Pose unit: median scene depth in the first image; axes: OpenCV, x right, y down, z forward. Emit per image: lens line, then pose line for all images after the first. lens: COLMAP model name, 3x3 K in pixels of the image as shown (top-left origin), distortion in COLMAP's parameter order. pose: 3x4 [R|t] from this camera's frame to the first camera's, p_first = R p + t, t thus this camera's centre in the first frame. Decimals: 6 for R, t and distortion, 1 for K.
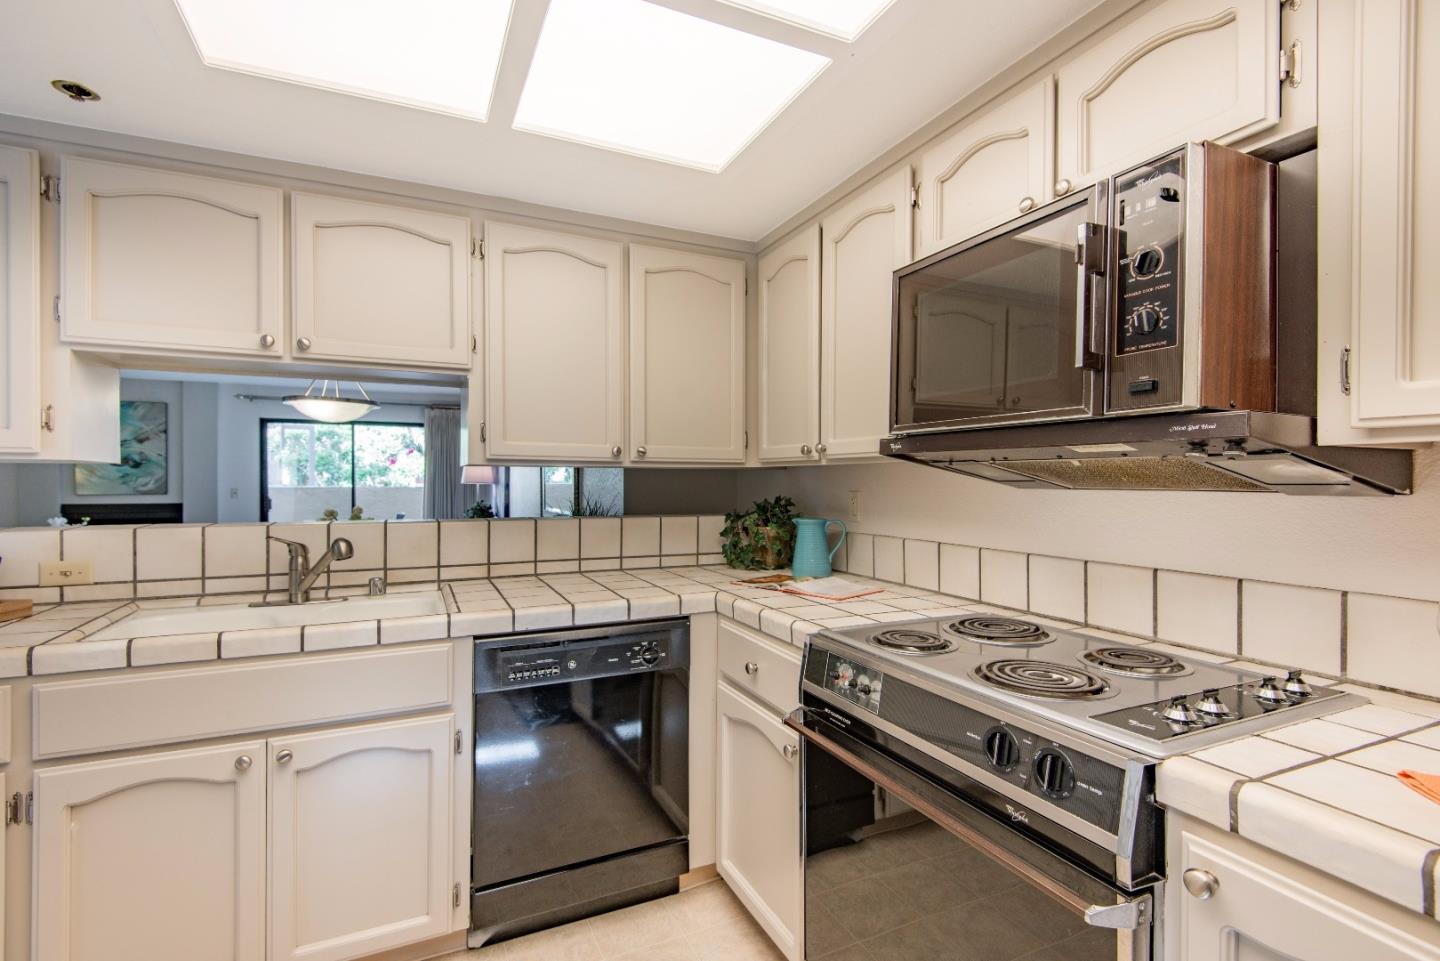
lens RADIAL K [[674.9, 0, 722.9], [0, 674.9, 486.7], [0, 0, 1]] dist [-0.005026, -0.000907]
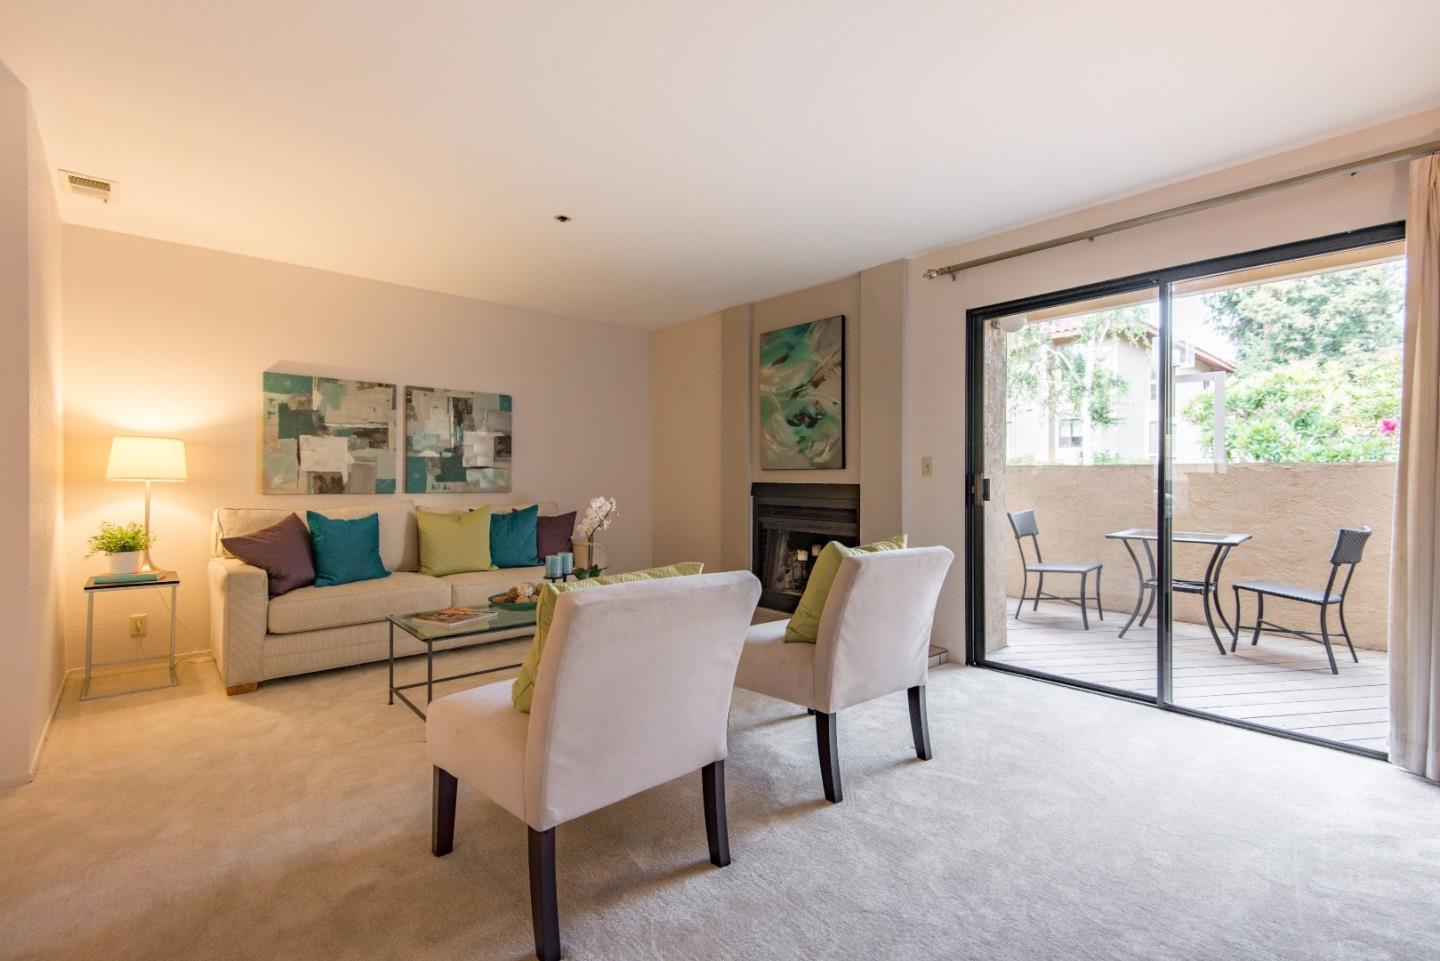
lens RADIAL K [[674.9, 0, 716.9], [0, 674.9, 482.4], [0, 0, 1]] dist [-0.005026, -0.000907]
pose [[0.277914, 0.004819, -0.960594, -0.286193], [-0.011506, 0.999932, 0.001687, 0.023943], [0.960537, 0.010583, 0.277951, 0.734754]]
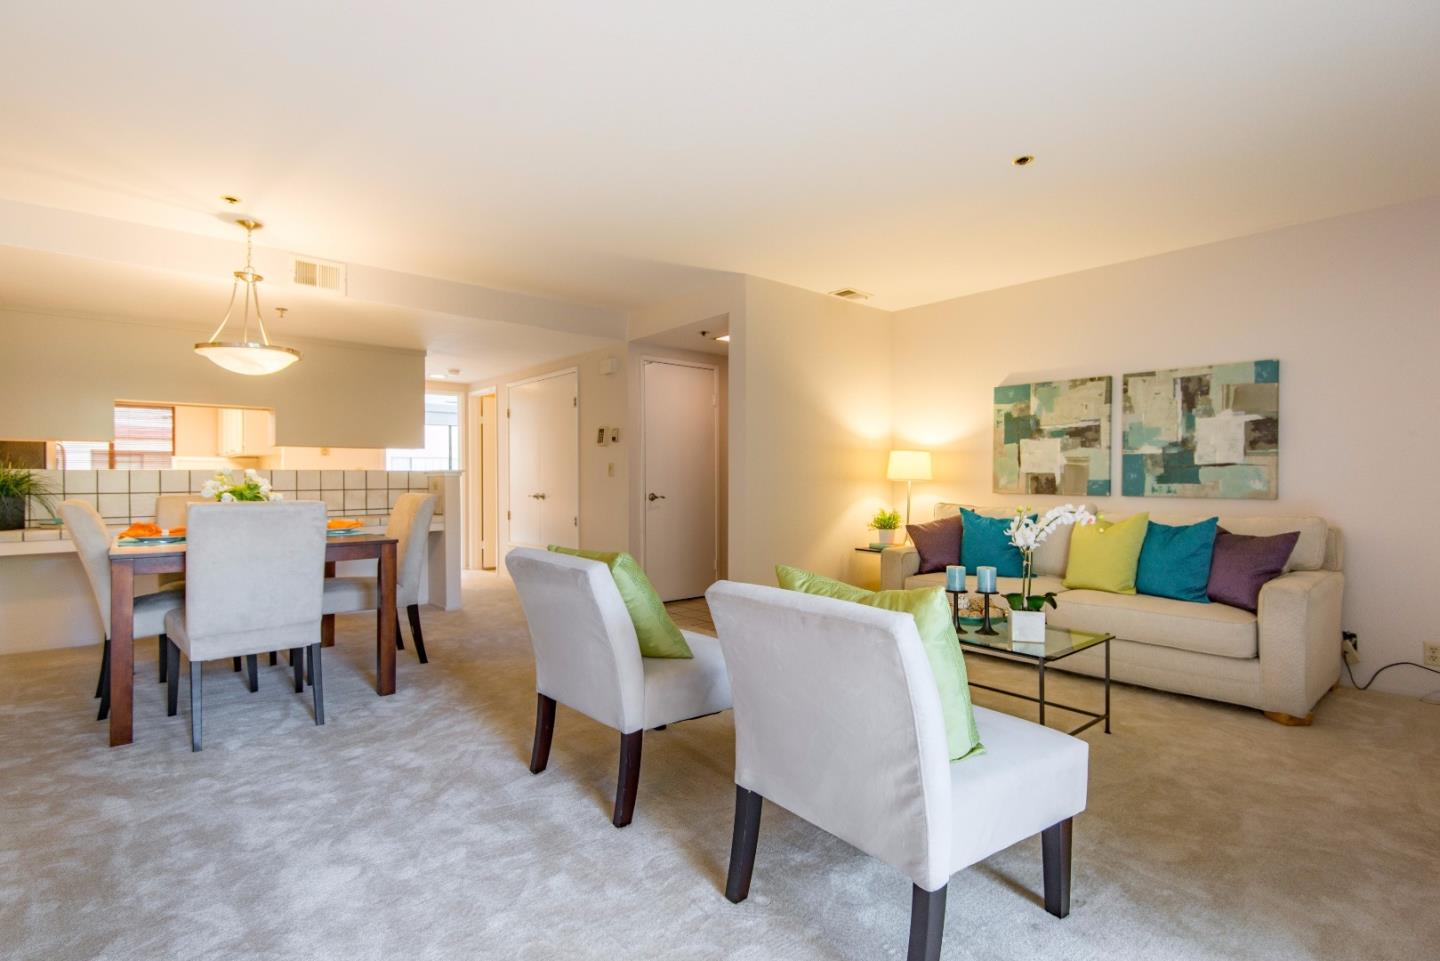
lens RADIAL K [[674.9, 0, 718.6], [0, 674.9, 479.6], [0, 0, 1]] dist [-0.005026, -0.000907]
pose [[-0.970421, -0.001754, -0.241414, -0.344261], [-0.004580, 0.999927, 0.011143, 0.022989], [0.241377, 0.011919, -0.970358, 0.825598]]
